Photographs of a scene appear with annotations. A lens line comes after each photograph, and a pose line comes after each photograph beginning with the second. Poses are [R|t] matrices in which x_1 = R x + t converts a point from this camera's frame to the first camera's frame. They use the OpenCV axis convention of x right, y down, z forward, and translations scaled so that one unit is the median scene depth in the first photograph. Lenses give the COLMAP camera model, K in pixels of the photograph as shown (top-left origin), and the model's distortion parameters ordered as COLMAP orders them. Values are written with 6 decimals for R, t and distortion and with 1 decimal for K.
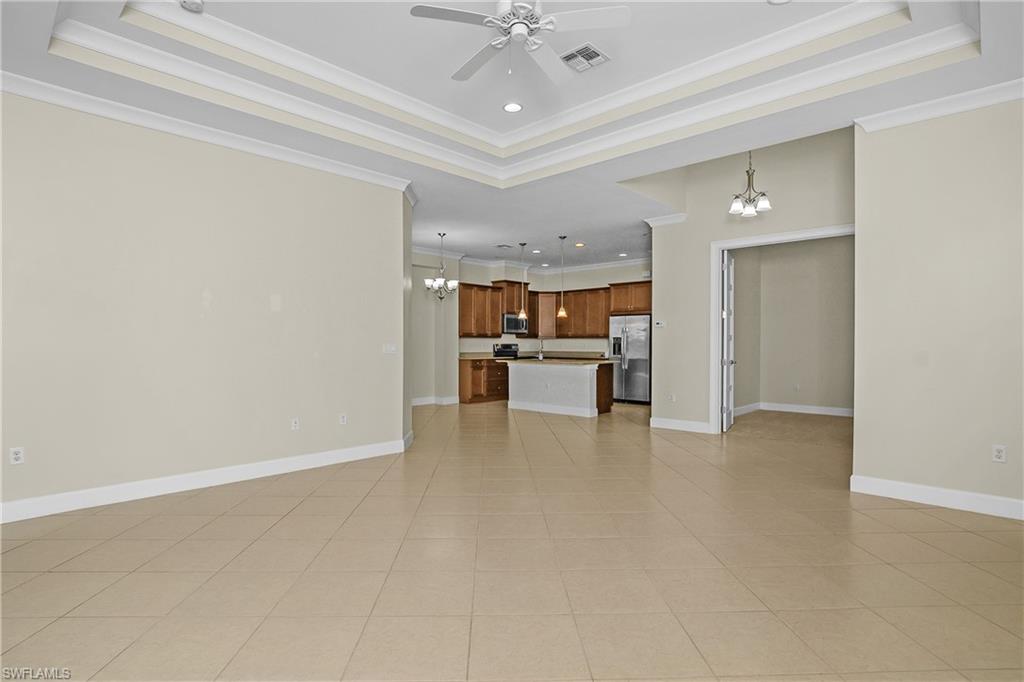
lens RADIAL K [[515.6, 0, 506.9], [0, 515.6, 342.4], [0, 0, 1]] dist [-0.023492, 0.001622]
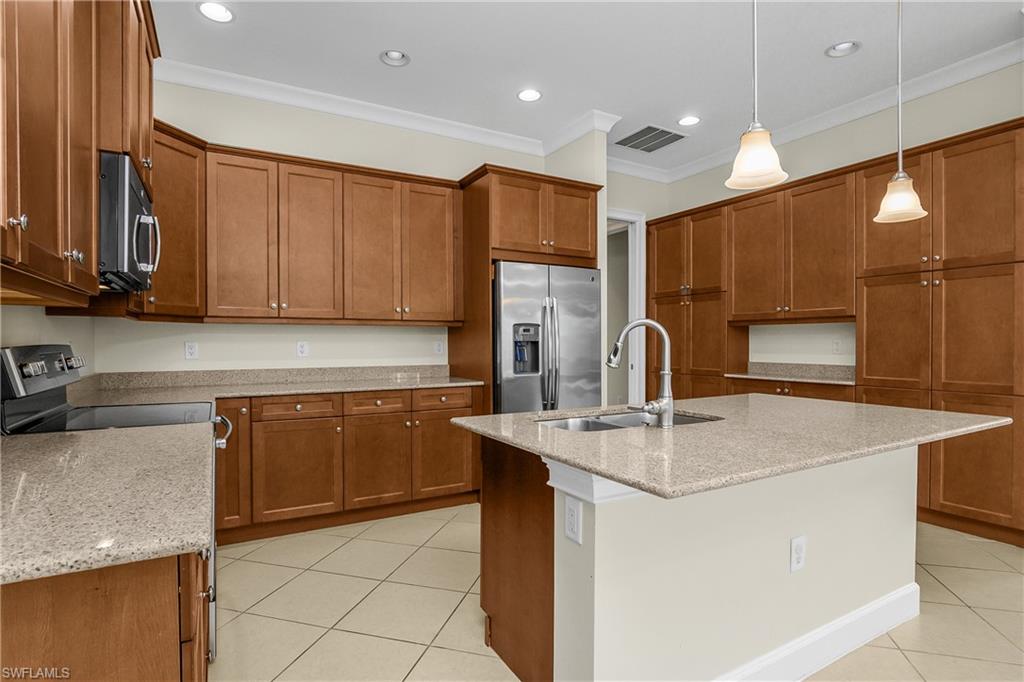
lens RADIAL K [[515.6, 0, 509.1], [0, 515.6, 345.1], [0, 0, 1]] dist [-0.023492, 0.001622]
pose [[0.290238, -0.007886, 0.956922, -0.122994], [0.002278, 0.999969, 0.007550, 0.002058], [-0.956952, -0.000012, 0.290247, 0.874993]]
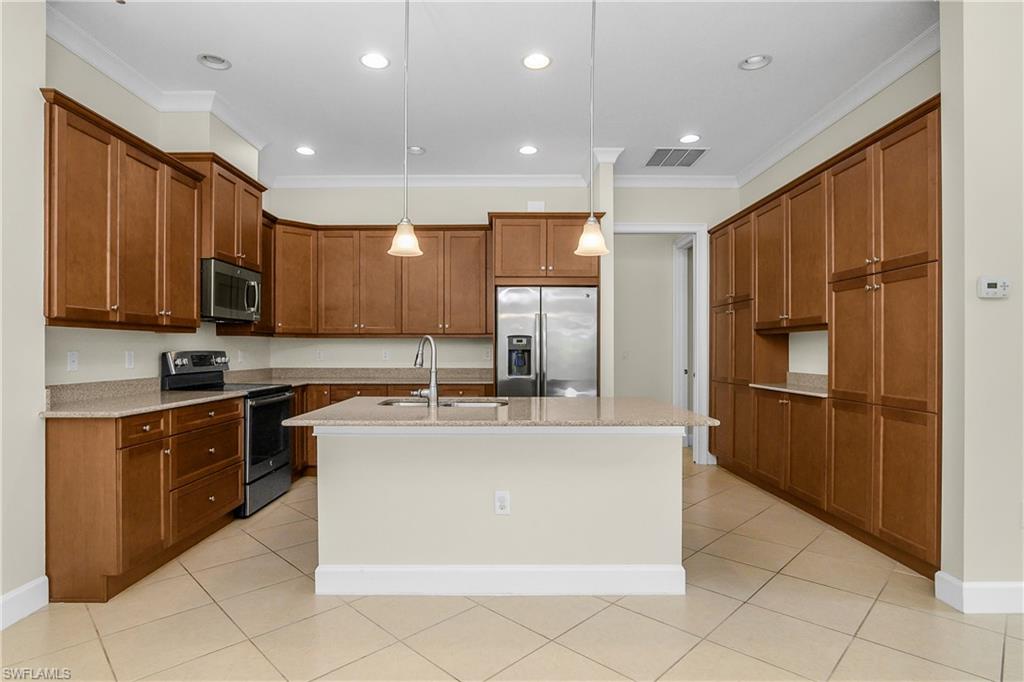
lens RADIAL K [[520.1, 0, 501.4], [0, 520.1, 351.2], [0, 0, 1]] dist [-0.016066, -0.001024]
pose [[0.720687, -0.003178, 0.693254, -0.101530], [0.000491, 0.999992, 0.004074, 0.001595], [-0.693261, -0.002596, 0.720682, 0.664687]]
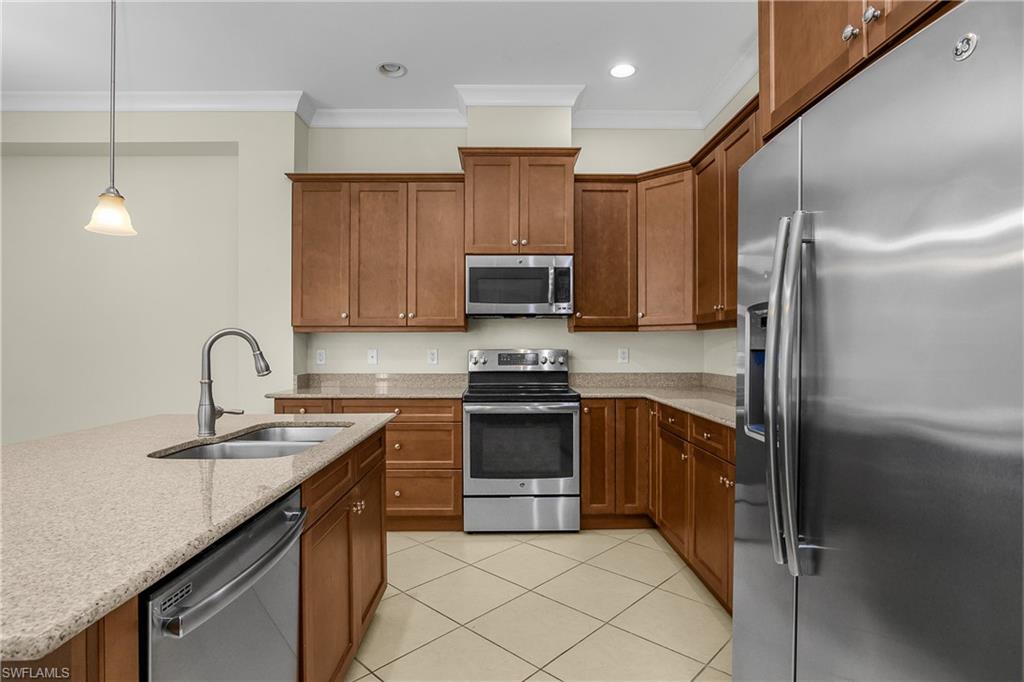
lens RADIAL K [[515.6, 0, 506.1], [0, 515.6, 346.3], [0, 0, 1]] dist [-0.023492, 0.001622]
pose [[0.711071, -0.002844, -0.703114, 0.244742], [0.001560, 0.999996, -0.002467, 0.001540], [0.703118, 0.000658, 0.711072, 0.823678]]
